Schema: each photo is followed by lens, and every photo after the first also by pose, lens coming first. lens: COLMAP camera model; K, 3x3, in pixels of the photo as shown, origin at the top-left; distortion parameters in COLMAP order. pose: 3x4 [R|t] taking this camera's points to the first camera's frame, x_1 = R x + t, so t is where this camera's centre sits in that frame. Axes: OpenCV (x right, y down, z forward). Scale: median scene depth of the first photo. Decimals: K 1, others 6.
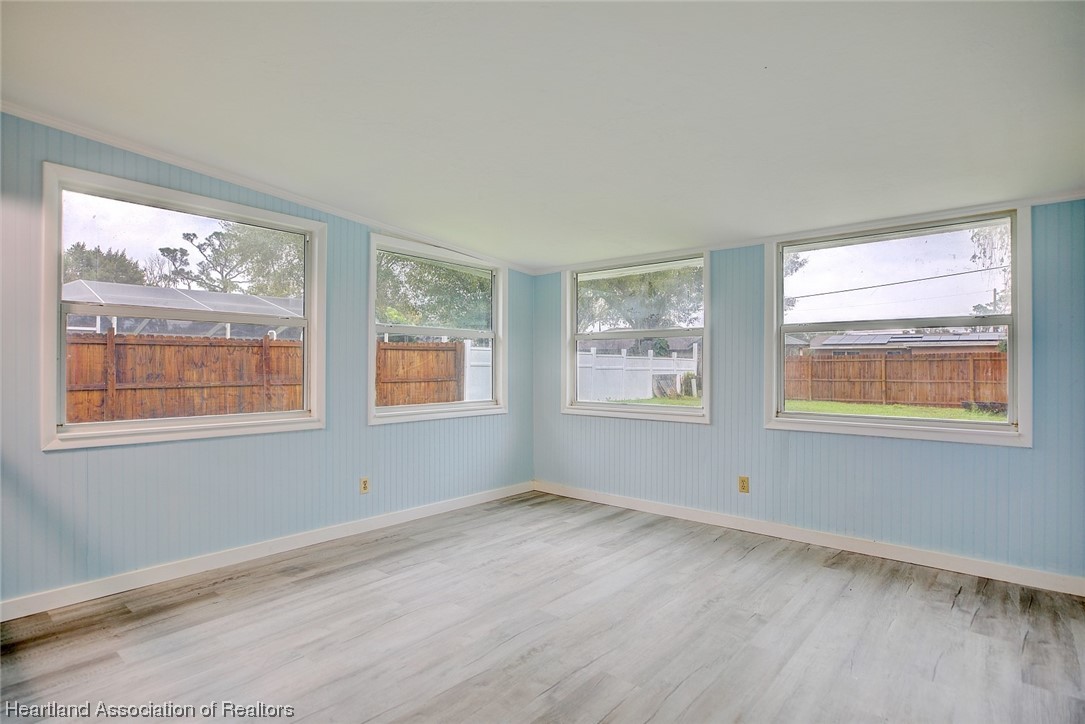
lens RADIAL K [[565.5, 0, 542.5], [0, 565.5, 362.0], [0, 0, 1]] dist [-0.003629, -0.000346]
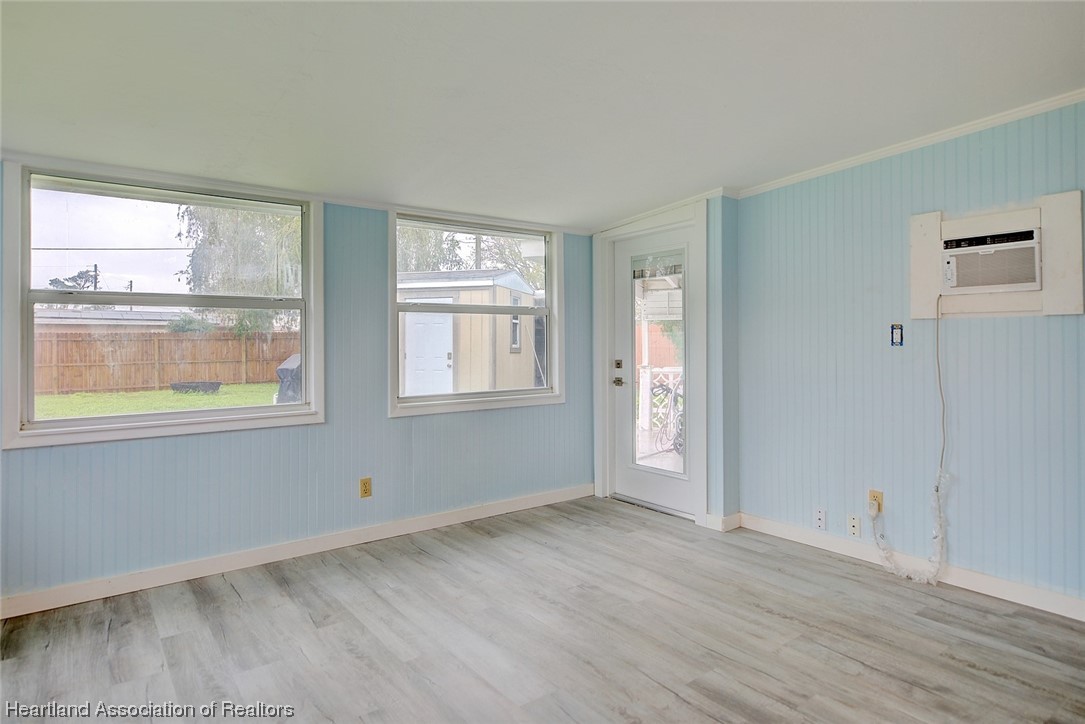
lens RADIAL K [[613.0, 0, 543.6], [0, 613.0, 337.0], [0, 0, 1]] dist [-0.003184, -0.001945]
pose [[0.209414, 0.004993, 0.977814, -0.539166], [0.002594, 0.999981, -0.005662, -0.003897], [-0.977824, 0.003723, 0.209397, 0.602364]]
